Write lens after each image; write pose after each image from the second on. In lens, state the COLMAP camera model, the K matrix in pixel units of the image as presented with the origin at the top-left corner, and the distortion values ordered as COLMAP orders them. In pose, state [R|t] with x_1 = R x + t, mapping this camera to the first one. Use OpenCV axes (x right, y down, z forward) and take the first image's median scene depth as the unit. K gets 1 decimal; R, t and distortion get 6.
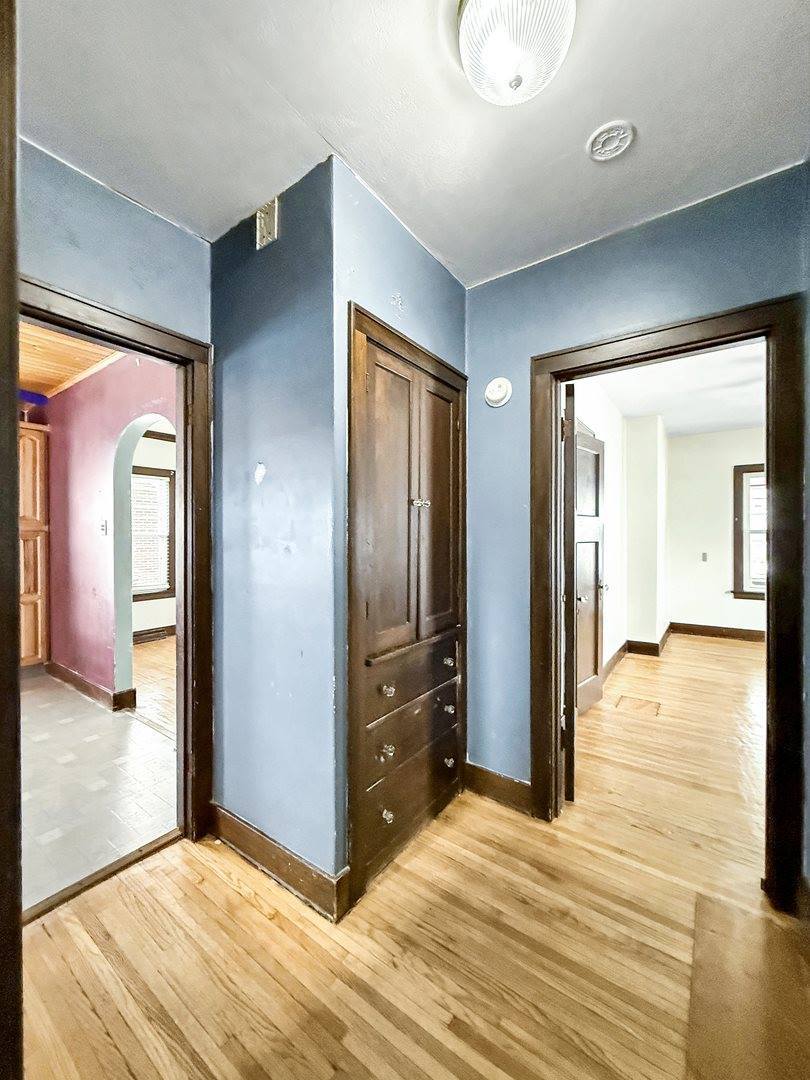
lens RADIAL K [[442.2, 0, 401.6], [0, 442.2, 536.2], [0, 0, 1]] dist [0.001952, -0.000399]
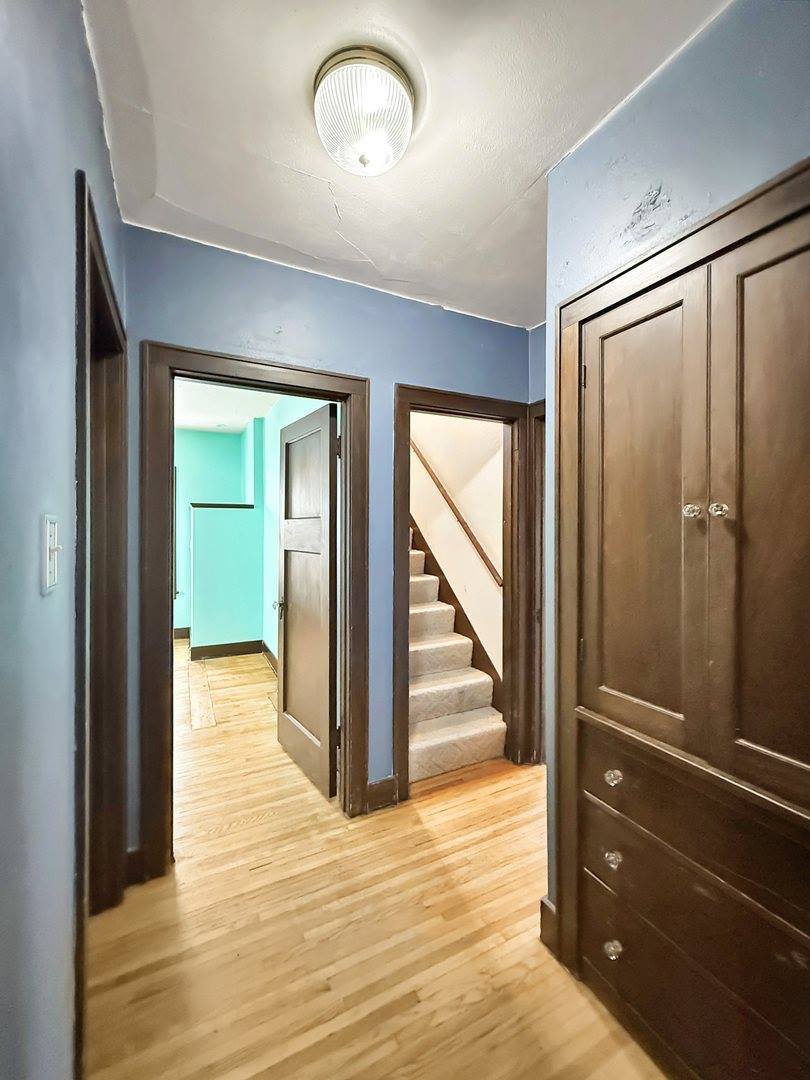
lens RADIAL K [[442.2, 0, 402.4], [0, 442.2, 530.2], [0, 0, 1]] dist [0.001952, -0.000399]
pose [[-0.458502, 0.009562, -0.888642, 1.095465], [-0.013215, 0.999758, 0.017576, -0.092819], [0.888595, 0.019802, -0.458265, 1.436438]]
